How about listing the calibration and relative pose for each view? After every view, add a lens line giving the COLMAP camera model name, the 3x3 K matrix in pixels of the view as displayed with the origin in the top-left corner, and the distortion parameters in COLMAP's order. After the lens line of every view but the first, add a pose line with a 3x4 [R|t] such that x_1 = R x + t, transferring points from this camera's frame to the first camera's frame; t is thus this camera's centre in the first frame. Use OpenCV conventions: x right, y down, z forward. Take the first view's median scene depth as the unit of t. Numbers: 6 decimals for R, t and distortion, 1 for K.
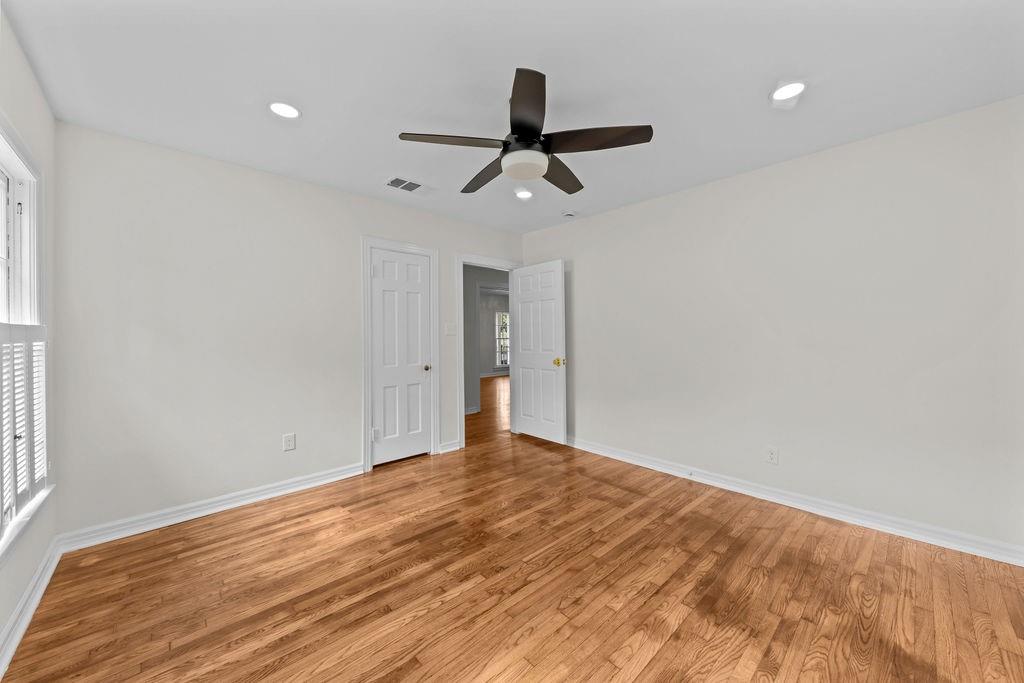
lens RADIAL K [[376.2, 0, 513.5], [0, 376.2, 333.2], [0, 0, 1]] dist [0.003061, -0.000369]
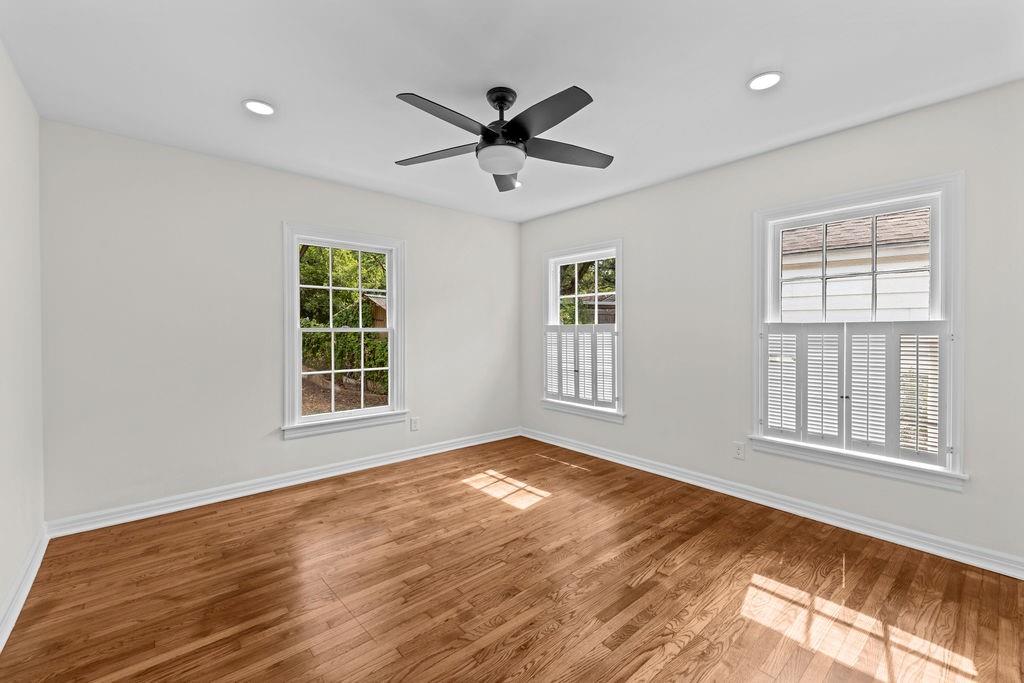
lens RADIAL K [[427.1, 0, 512.0], [0, 427.1, 341.5], [0, 0, 1]] dist [-0.000011, 0.000005]
pose [[-0.999059, 0.003713, 0.043223, -0.042871], [0.004488, 0.999830, 0.017859, 0.011174], [-0.043150, 0.018036, -0.998906, 2.109174]]
